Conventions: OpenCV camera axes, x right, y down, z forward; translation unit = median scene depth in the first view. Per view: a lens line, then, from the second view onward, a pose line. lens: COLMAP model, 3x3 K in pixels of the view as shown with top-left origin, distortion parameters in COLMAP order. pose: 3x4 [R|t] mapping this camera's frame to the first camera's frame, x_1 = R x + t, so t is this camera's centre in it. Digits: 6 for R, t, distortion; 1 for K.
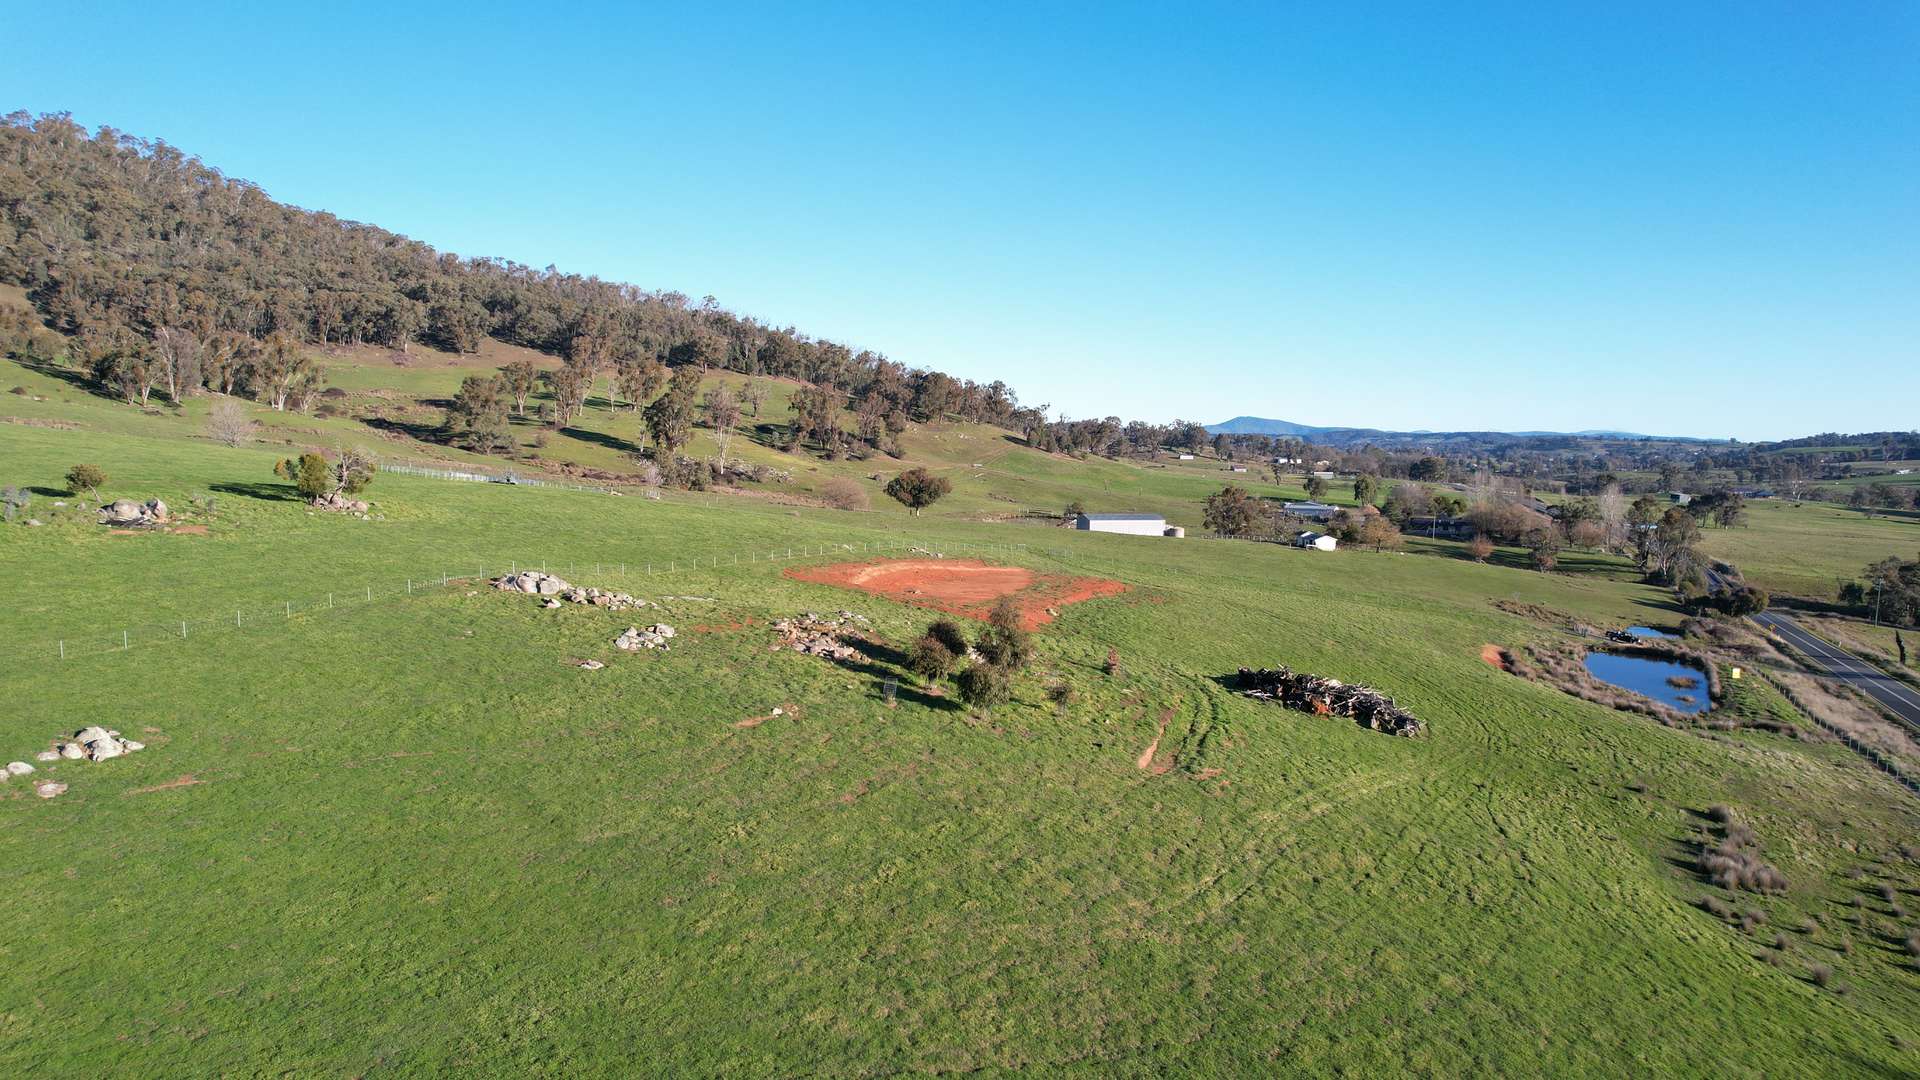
lens RADIAL K [[1236.7, 0, 958.5], [0, 1236.7, 554.0], [0, 0, 1]] dist [-0.079845, 0.077647]
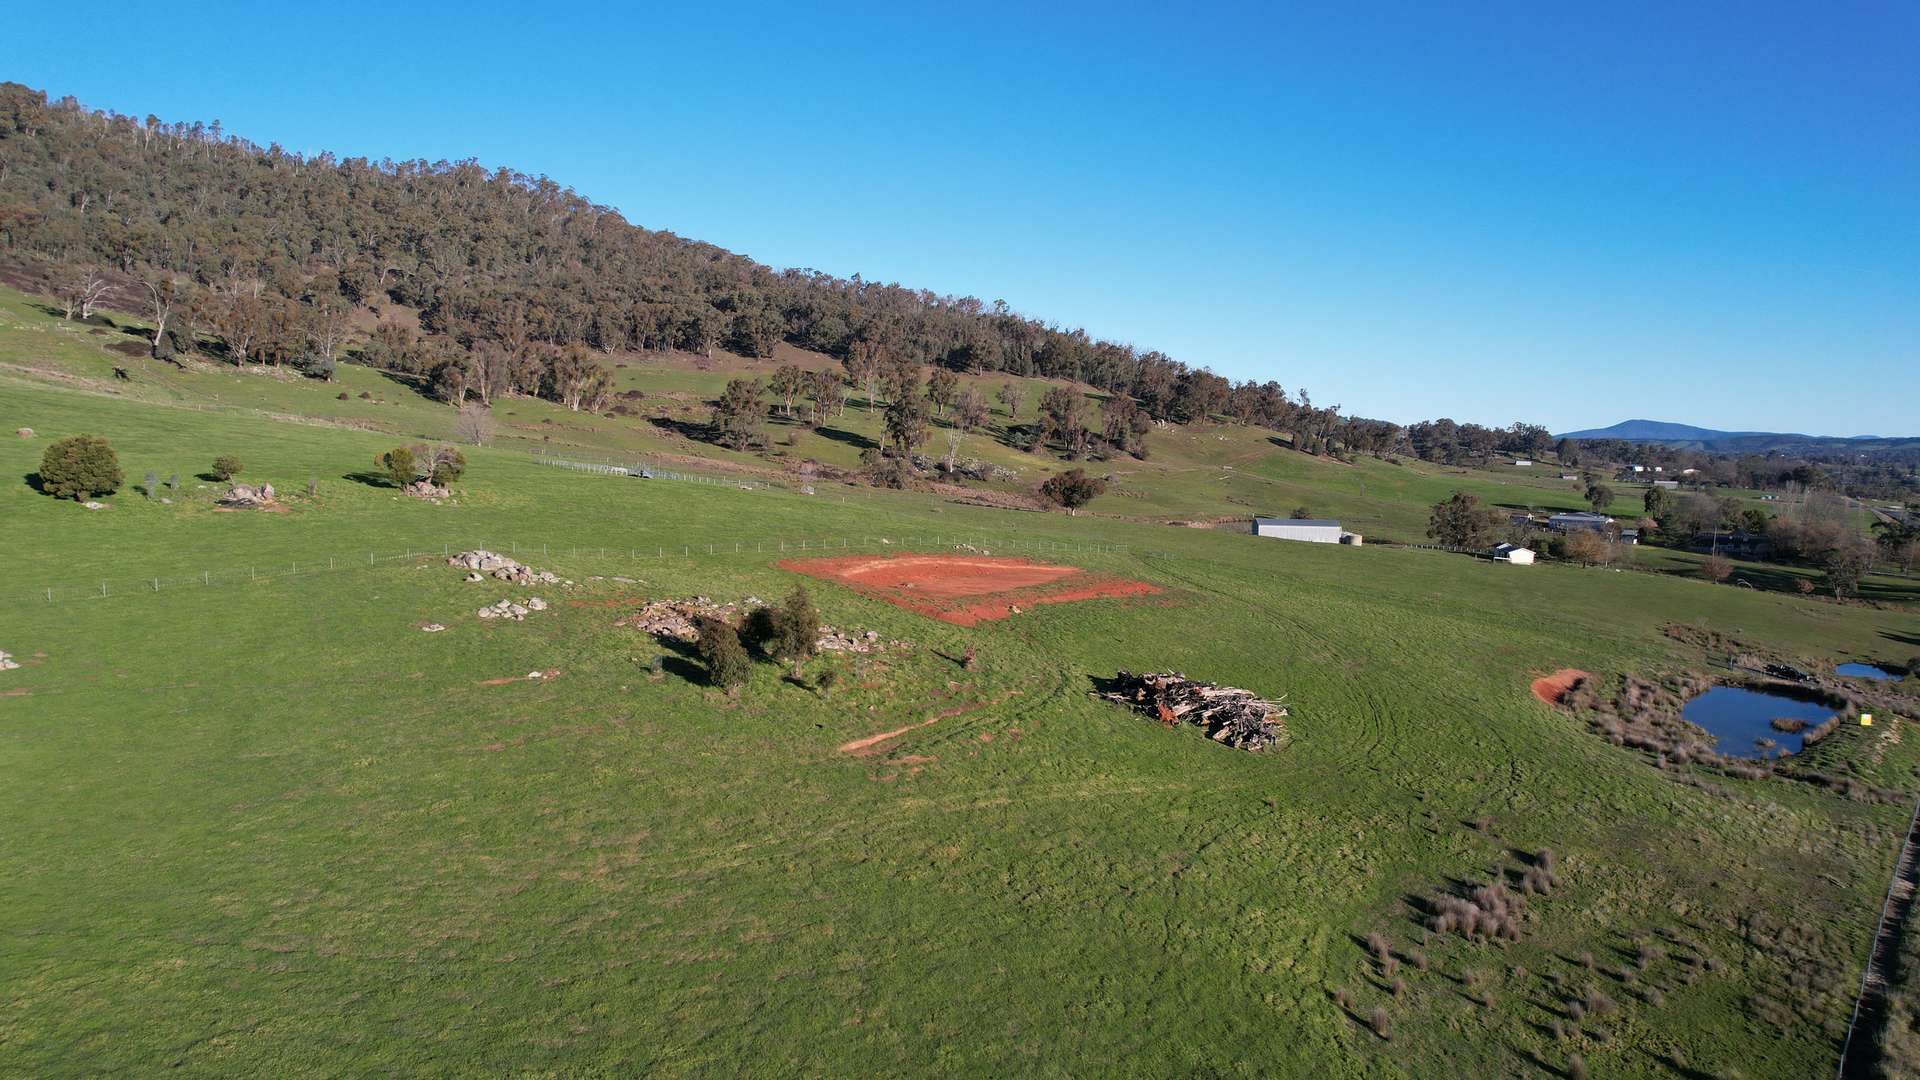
lens RADIAL K [[1236.7, 0, 958.5], [0, 1236.7, 554.0], [0, 0, 1]] dist [-0.079845, 0.077647]
pose [[0.960271, 0.031231, -0.277317, 0.076848], [-0.031501, 0.999498, 0.003481, -0.000131], [0.277287, 0.005393, 0.960772, 0.001890]]
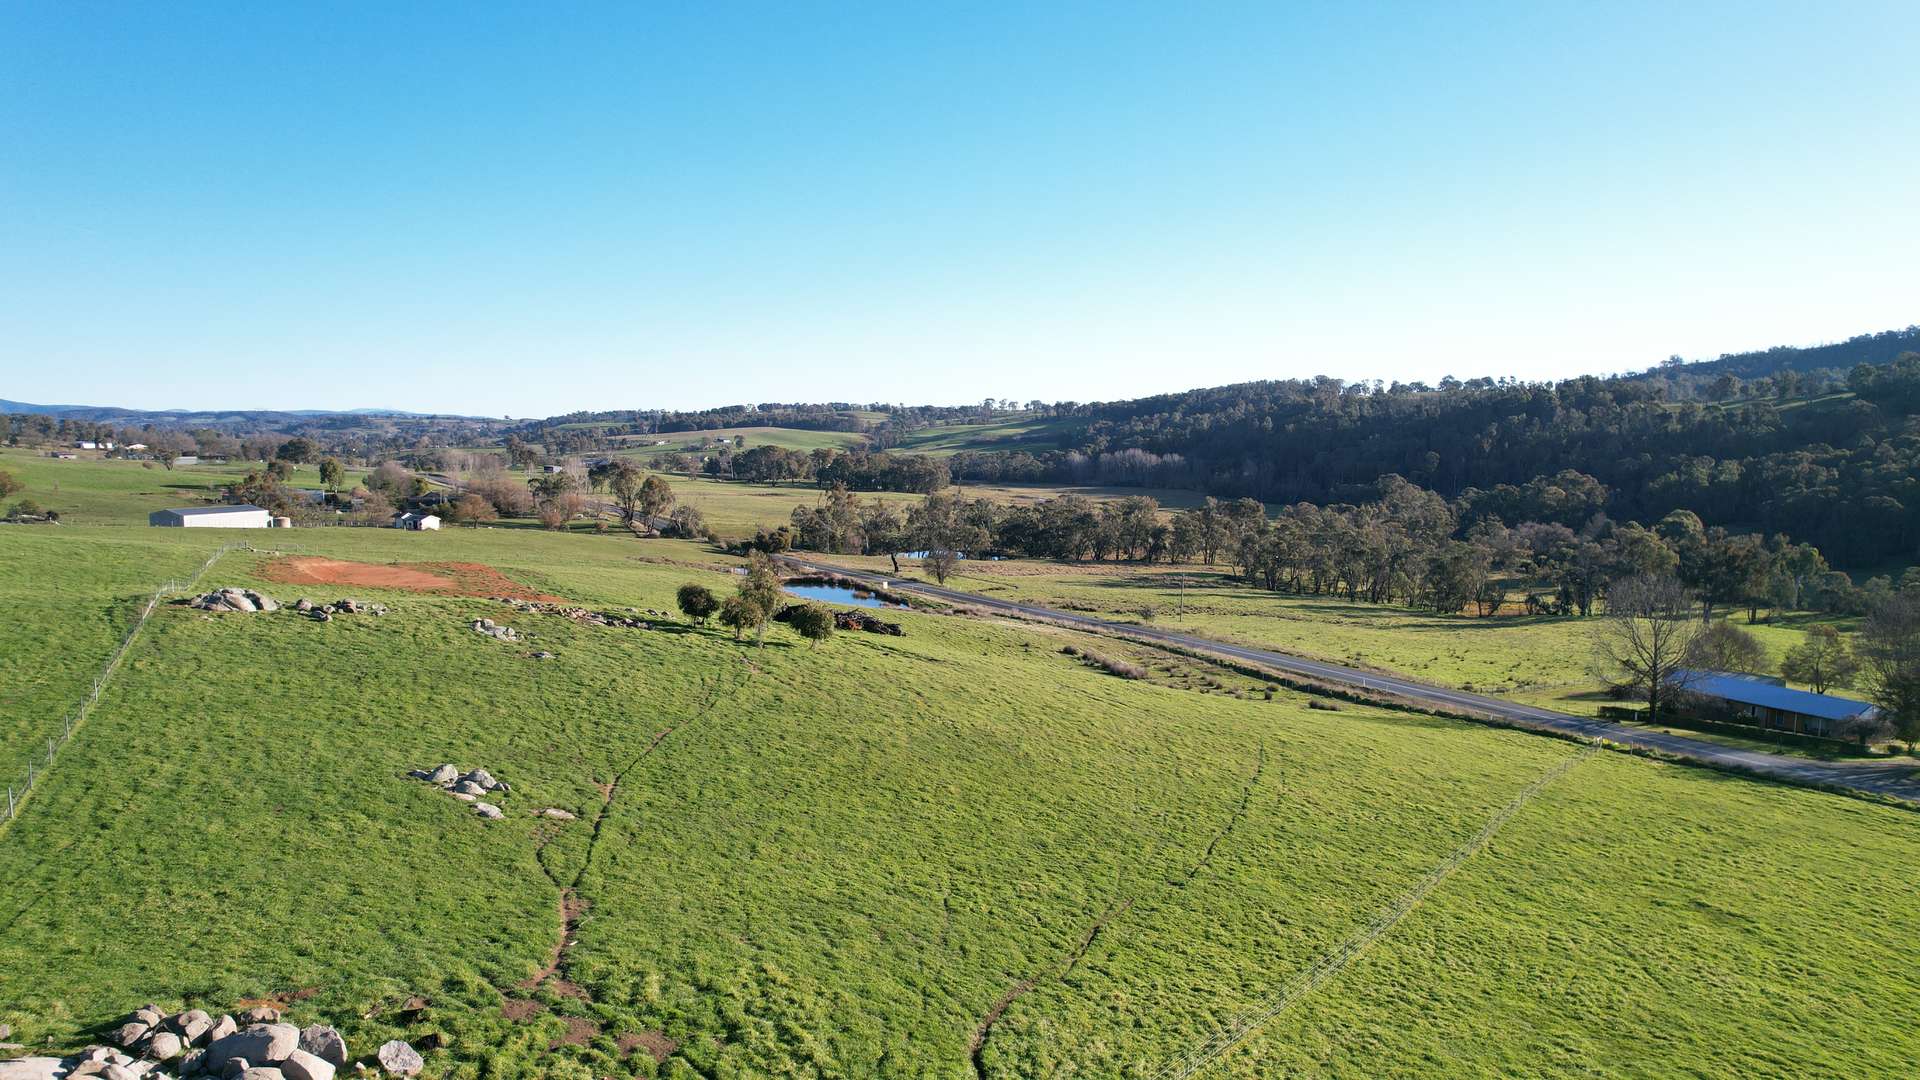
lens RADIAL K [[1236.7, 0, 958.5], [0, 1236.7, 554.0], [0, 0, 1]] dist [-0.079845, 0.077647]
pose [[0.596280, -0.089027, 0.797825, -0.132279], [0.075109, 0.995659, 0.054968, -0.003128], [-0.799255, 0.027148, 0.600378, 0.020977]]
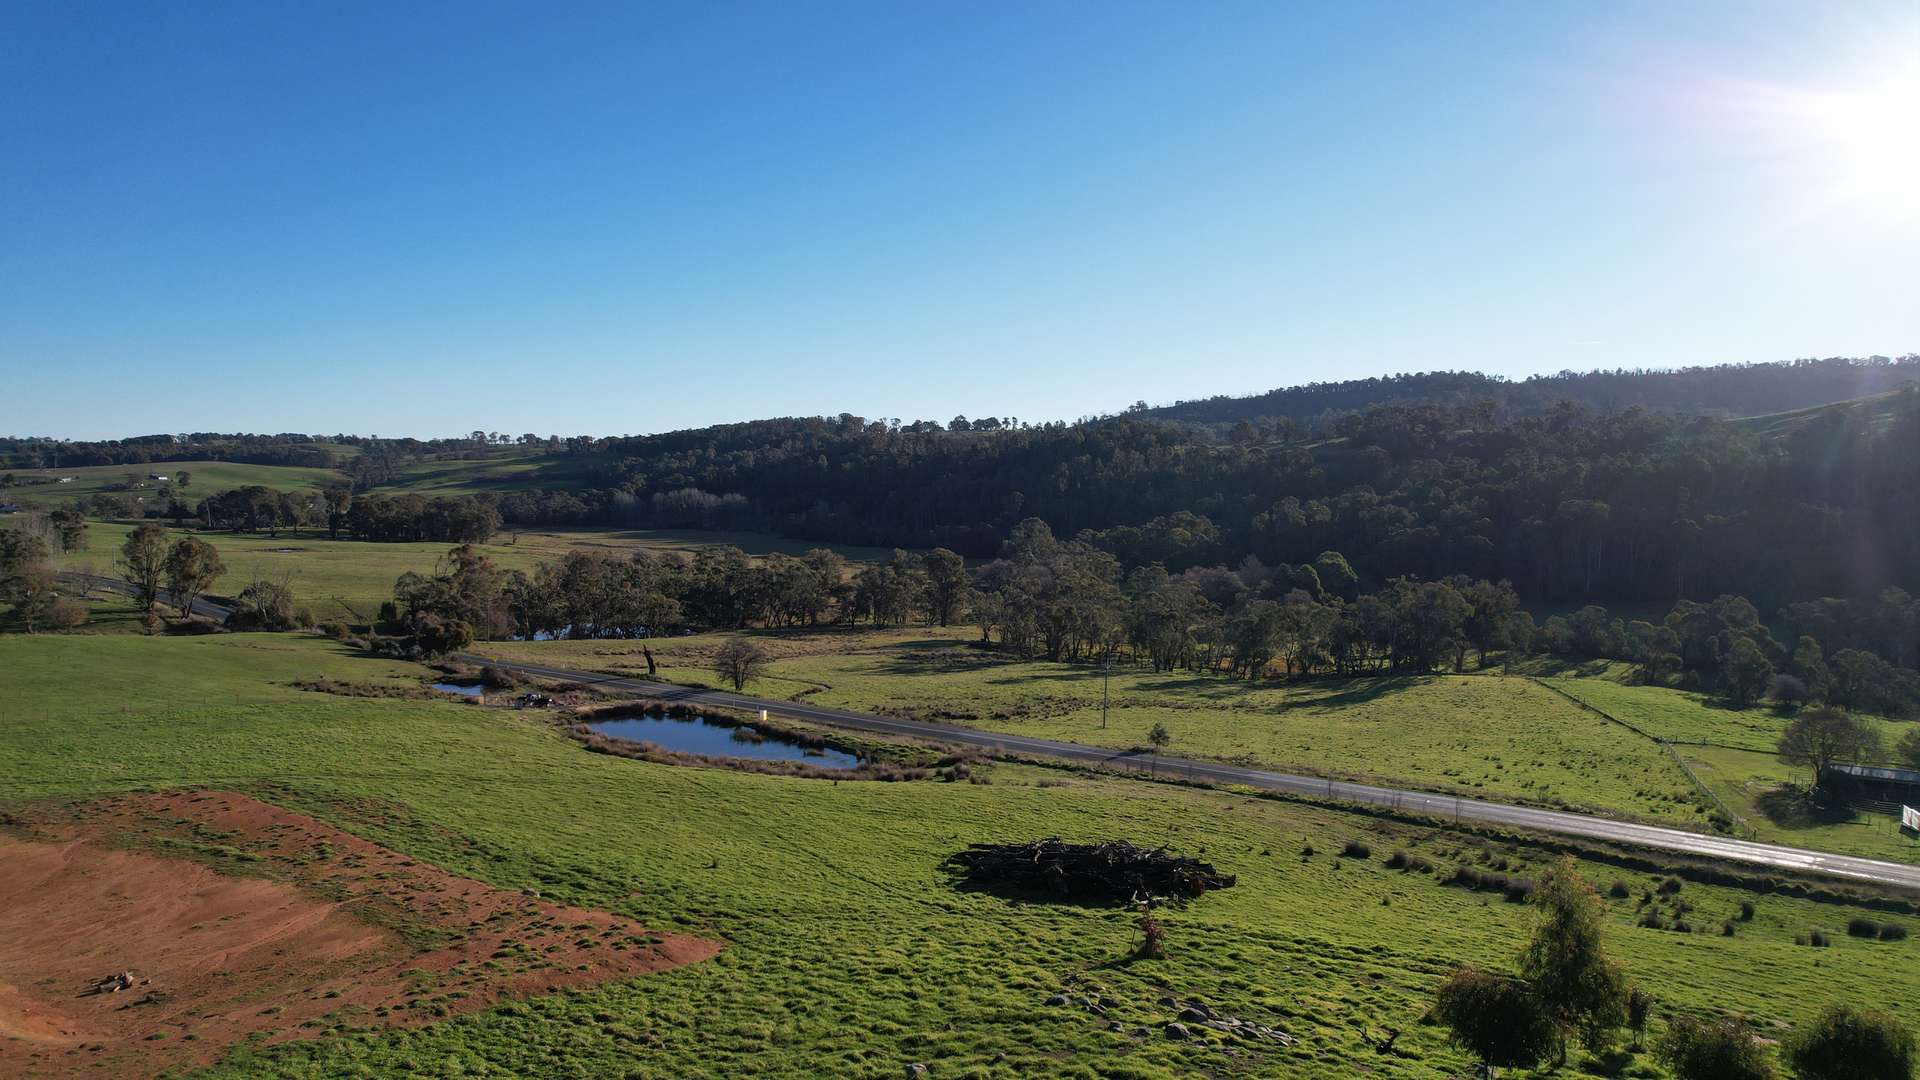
lens RADIAL K [[1230.1, 0, 952.3], [0, 1230.1, 548.1], [0, 0, 1]] dist [-0.034870, 0.000893]
pose [[0.224530, -0.071590, 0.971834, -0.074946], [0.080155, 0.995275, 0.054798, -0.021694], [-0.971165, 0.065593, 0.229207, 0.184428]]
